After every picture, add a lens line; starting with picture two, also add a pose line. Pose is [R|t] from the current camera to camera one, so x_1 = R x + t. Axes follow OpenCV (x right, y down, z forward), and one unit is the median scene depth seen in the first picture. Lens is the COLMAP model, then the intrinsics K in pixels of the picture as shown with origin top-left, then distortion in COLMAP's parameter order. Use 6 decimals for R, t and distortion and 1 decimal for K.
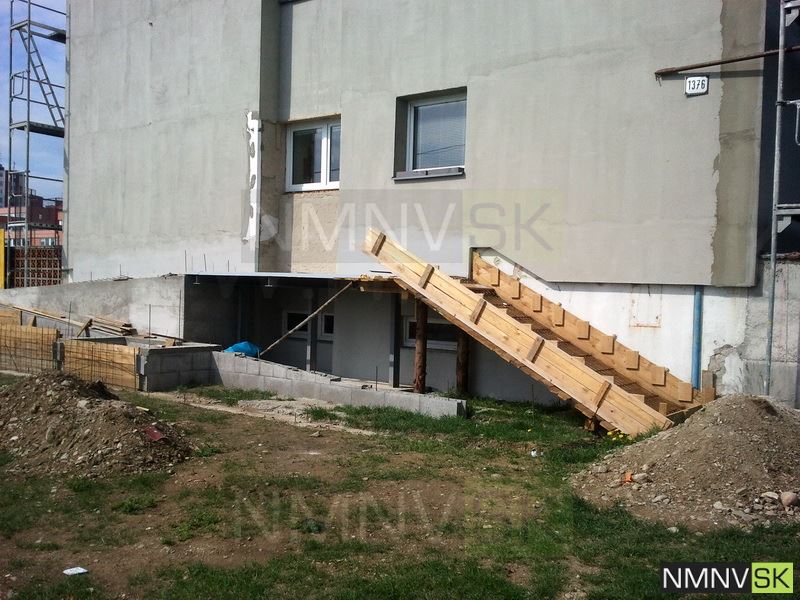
lens RADIAL K [[790.3, 0, 400.5], [0, 790.3, 326.2], [0, 0, 1]] dist [0.139245, -0.323982]
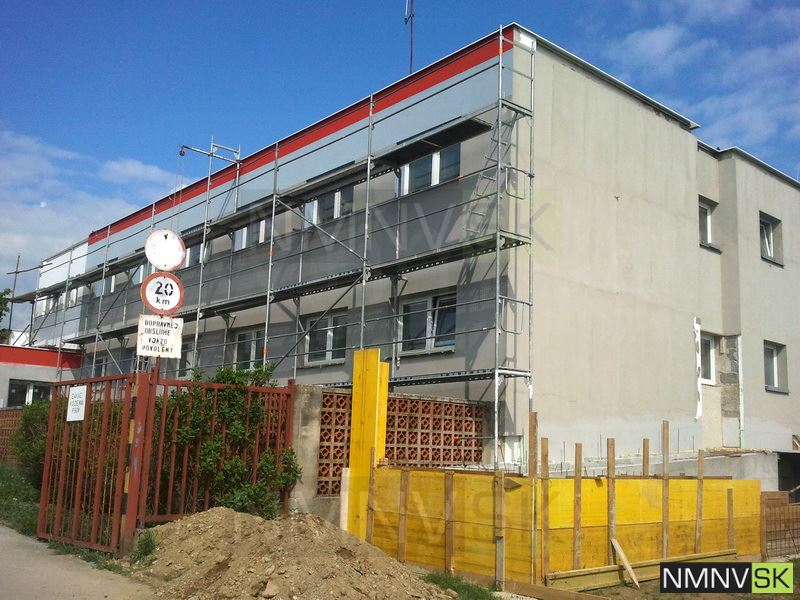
lens RADIAL K [[790.3, 0, 400.5], [0, 790.3, 326.2], [0, 0, 1]] dist [0.139245, -0.323982]
pose [[0.191558, 0.125254, 0.973456, -1.558967], [0.019830, 0.991127, -0.131430, -0.102231], [-0.981281, 0.044480, 0.187375, 1.271448]]
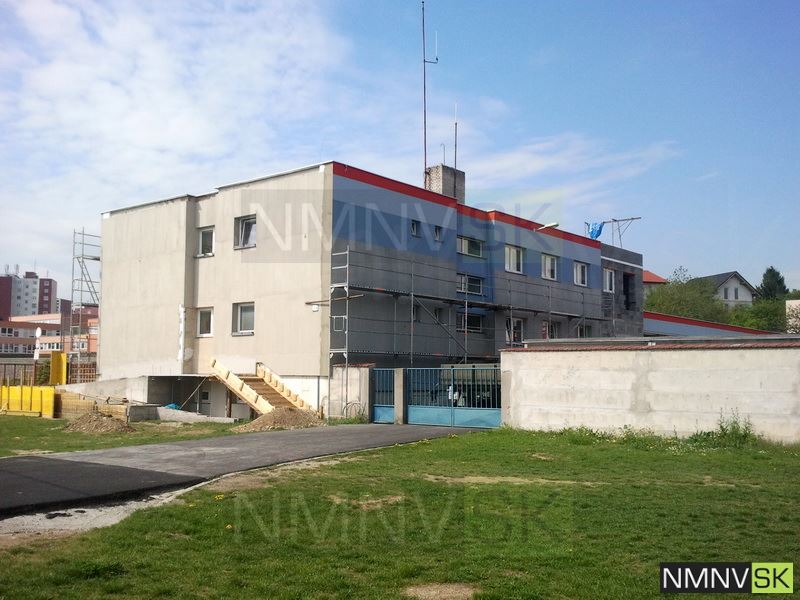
lens RADIAL K [[790.3, 0, 400.5], [0, 790.3, 326.2], [0, 0, 1]] dist [0.139245, -0.323982]
pose [[0.999306, -0.026098, -0.026572, 0.528990], [0.022957, 0.993406, -0.112331, 0.070651], [0.029328, 0.111643, 0.993316, -1.314435]]
